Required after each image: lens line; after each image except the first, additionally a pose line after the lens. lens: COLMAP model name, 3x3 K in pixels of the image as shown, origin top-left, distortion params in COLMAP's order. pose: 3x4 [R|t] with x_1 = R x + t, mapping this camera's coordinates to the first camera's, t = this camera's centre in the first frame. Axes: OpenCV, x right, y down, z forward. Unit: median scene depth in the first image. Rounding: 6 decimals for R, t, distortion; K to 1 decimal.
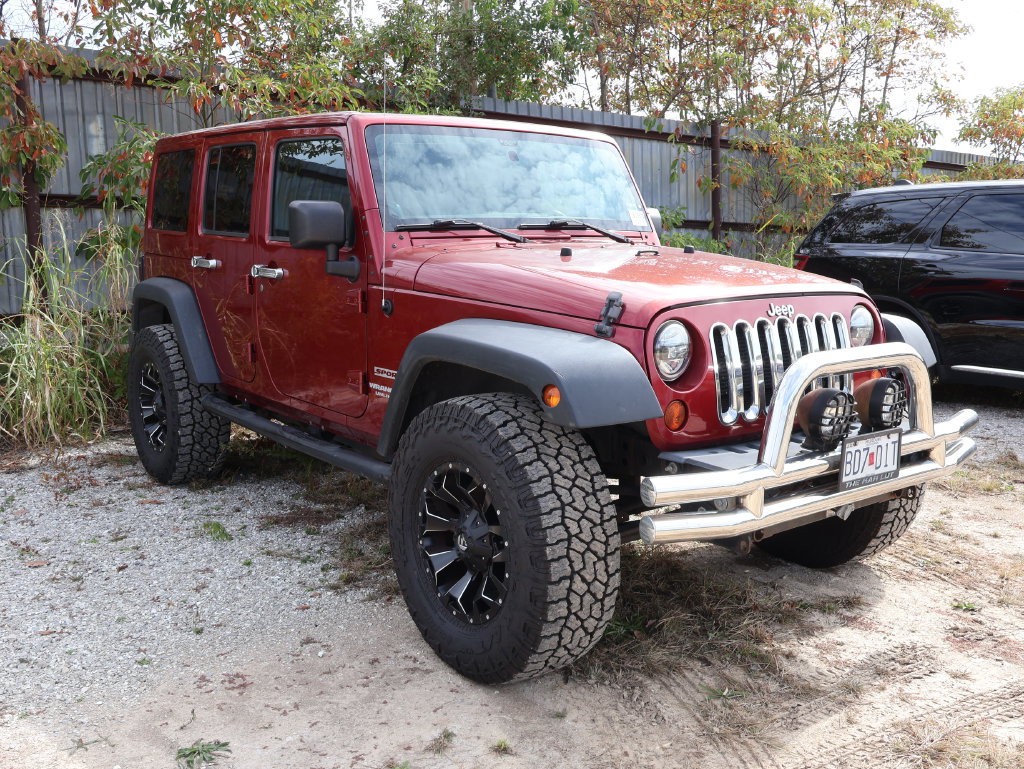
lens RADIAL K [[949.6, 0, 516.2], [0, 949.6, 381.1], [0, 0, 1]] dist [-0.002709, -0.001722]
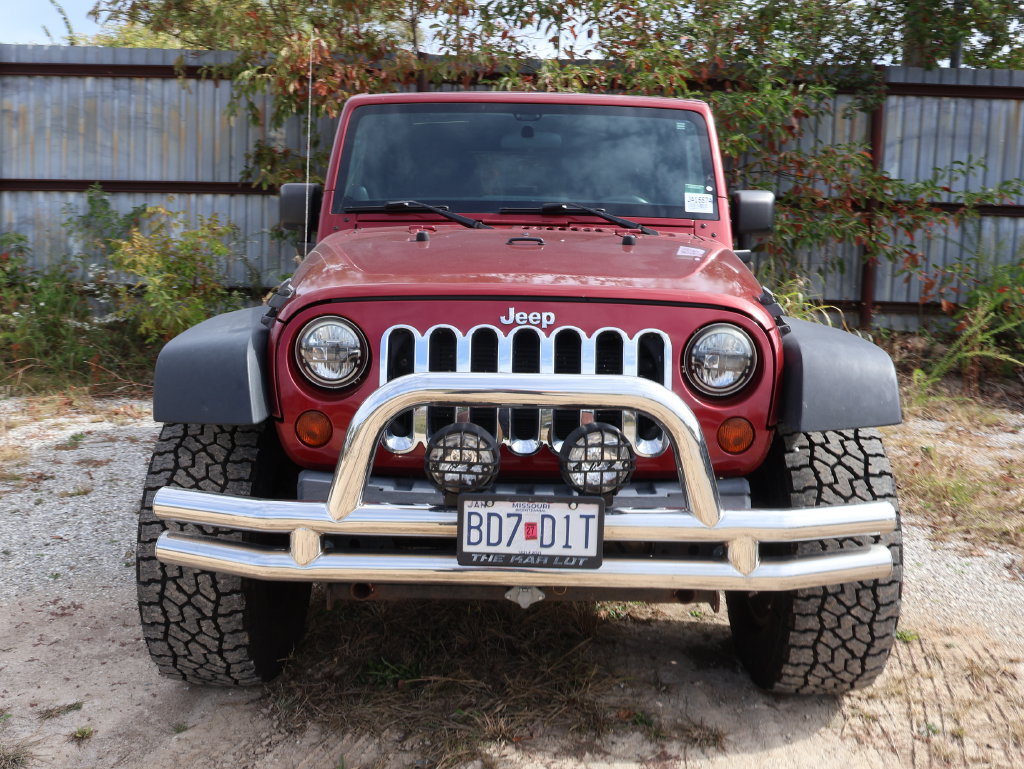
lens RADIAL K [[943.2, 0, 525.3], [0, 943.2, 387.5], [0, 0, 1]] dist [-0.007390, 0.004183]
pose [[0.795373, 0.115334, -0.595046, 0.676207], [-0.108423, 0.992968, 0.047537, -0.050820], [0.596344, 0.026707, 0.802284, 0.367240]]
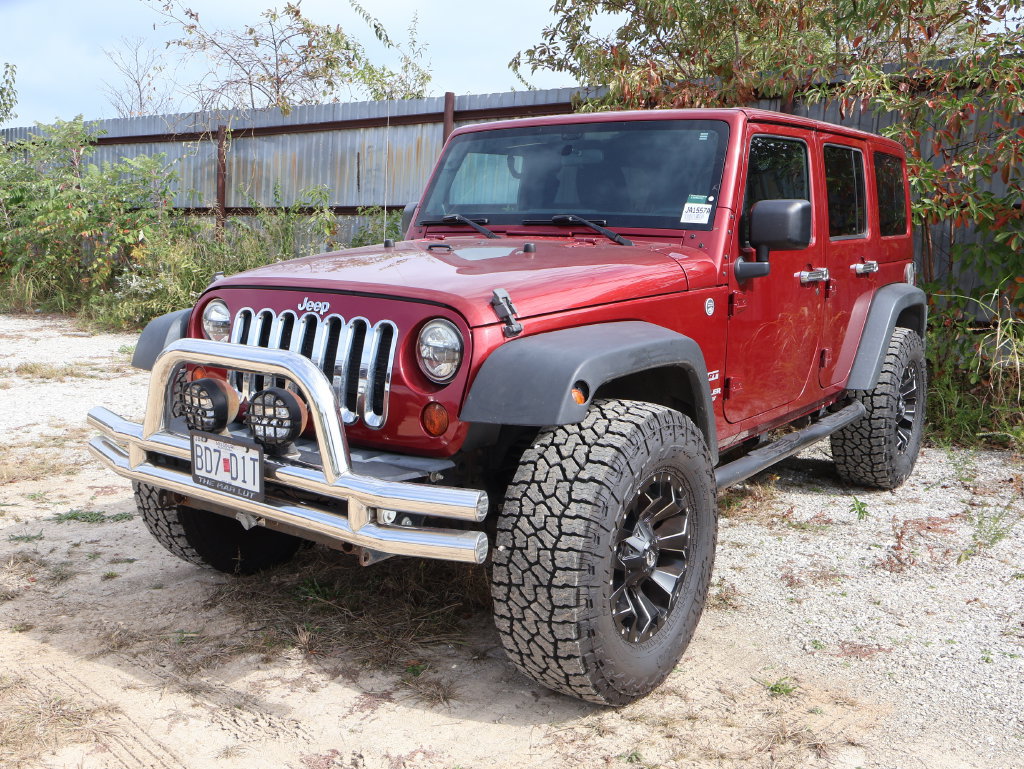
lens RADIAL K [[949.6, 0, 516.2], [0, 949.6, 381.1], [0, 0, 1]] dist [-0.002709, -0.001722]
pose [[0.290209, 0.151638, -0.944873, 1.143831], [-0.165173, 0.980484, 0.106621, -0.124989], [0.942601, 0.125125, 0.309592, 0.838960]]
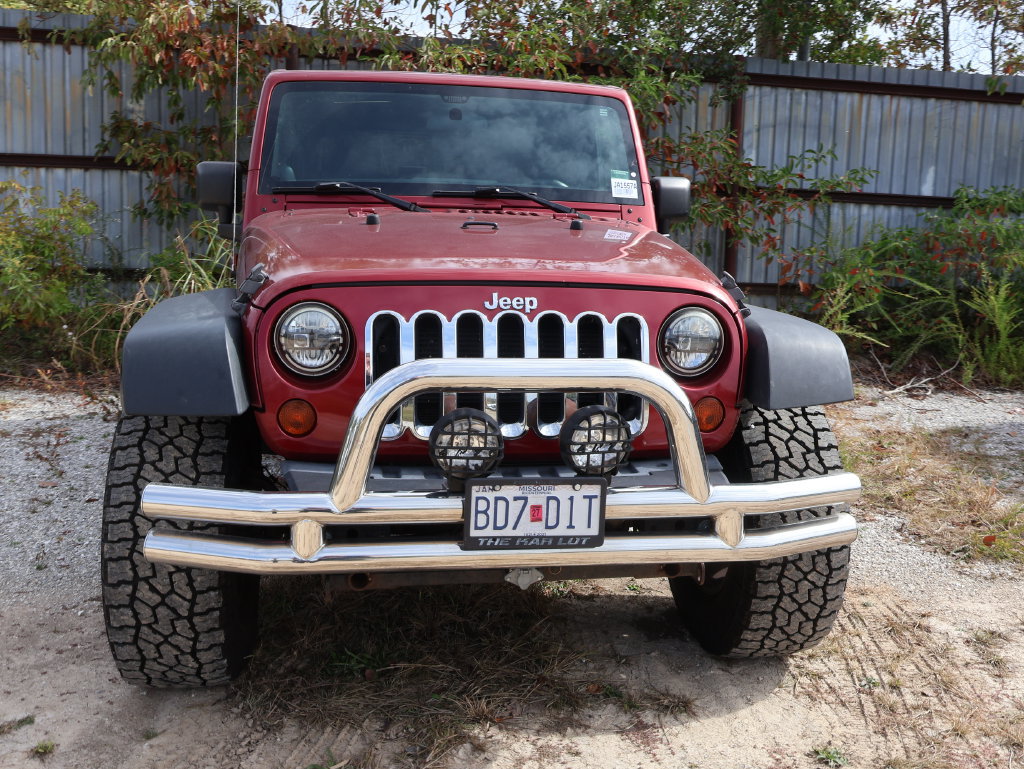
lens RADIAL K [[949.6, 0, 516.2], [0, 949.6, 381.1], [0, 0, 1]] dist [-0.002709, -0.001722]
pose [[0.882719, 0.108319, -0.457247, 0.590502], [-0.099244, 0.994094, 0.043902, -0.042442], [0.459302, 0.006626, 0.888255, 0.299384]]
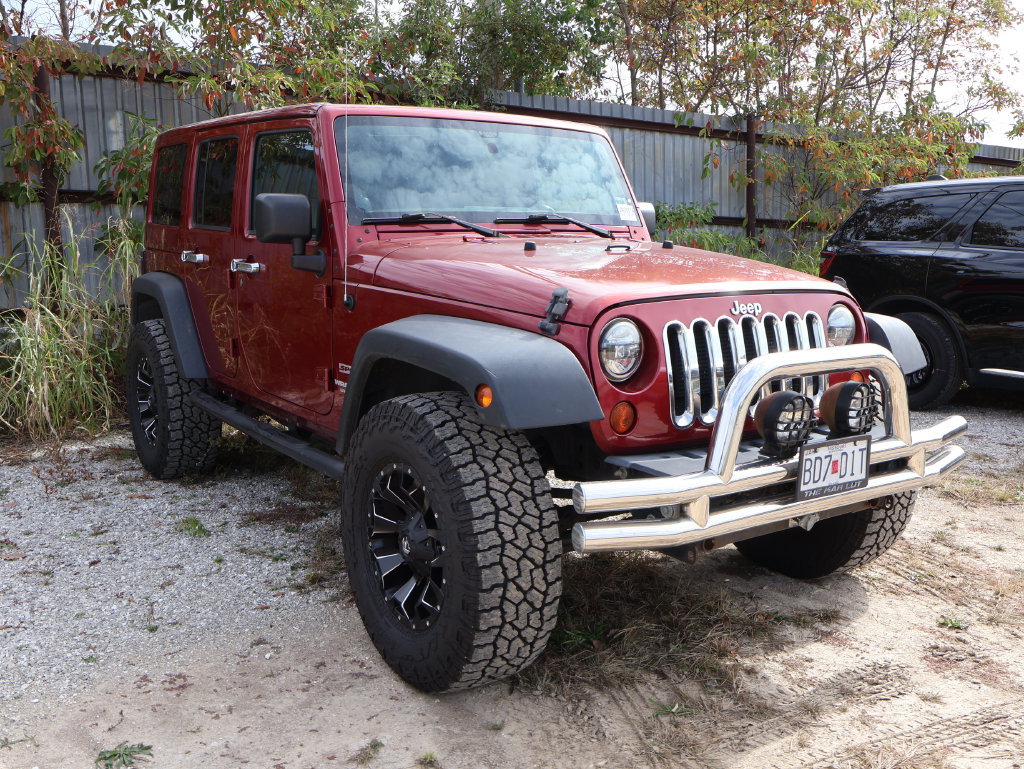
lens RADIAL K [[950.3, 0, 512.0], [0, 950.3, 384.5], [0, 0, 1]] dist [-0.000089, 0.001243]
pose [[0.998240, 0.011109, -0.058257, 0.093490], [-0.010777, 0.999924, 0.006008, -0.001438], [0.058320, -0.005370, 0.998284, 0.034080]]
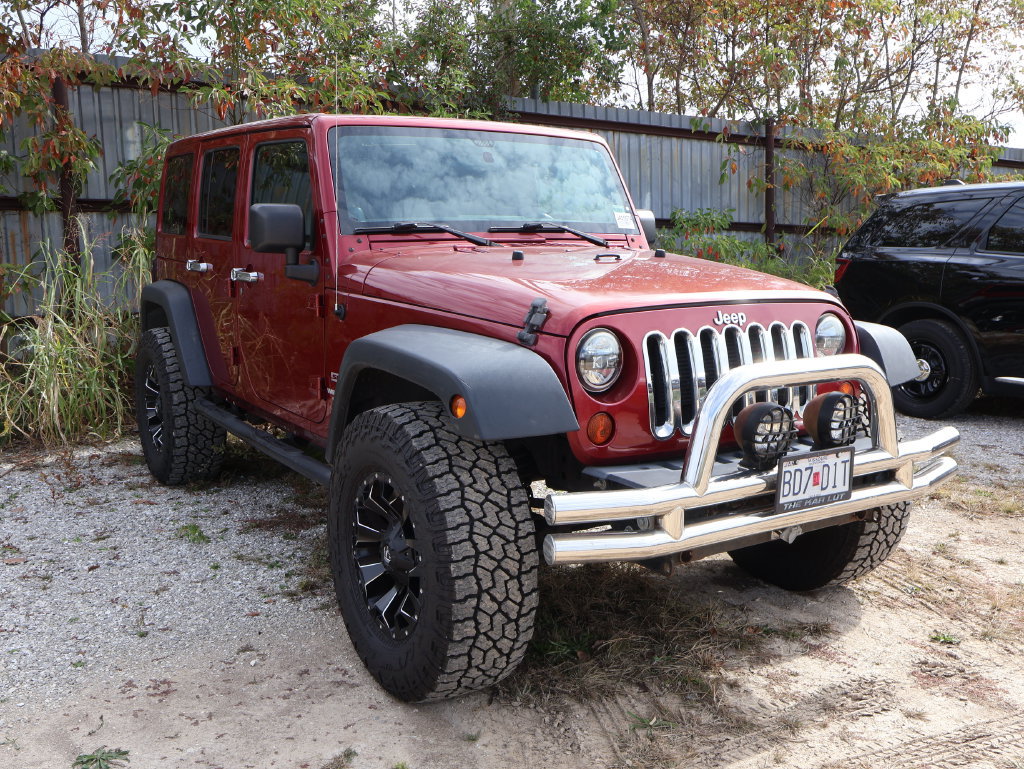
lens RADIAL K [[951.0, 0, 507.7], [0, 951.0, 385.4], [0, 0, 1]] dist [-0.000971, 0.000589]
pose [[0.995708, 0.013591, -0.091549, 0.135563], [-0.013476, 0.999907, 0.001877, -0.006546], [0.091566, -0.000635, 0.995799, 0.036040]]
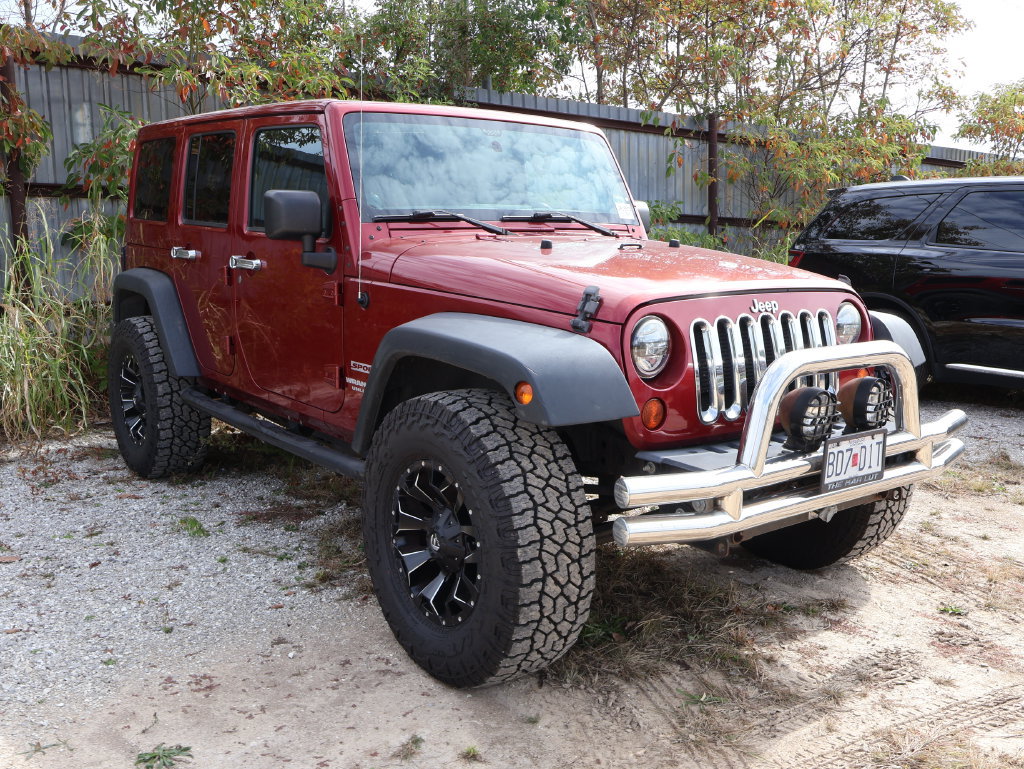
lens RADIAL K [[950.0, 0, 517.4], [0, 950.0, 384.0], [0, 0, 1]] dist [-0.002806, 0.004419]
pose [[0.999971, 0.007386, 0.002017, 0.021694], [-0.007404, 0.999931, 0.009143, -0.002027], [-0.001949, -0.009157, 0.999956, 0.022881]]
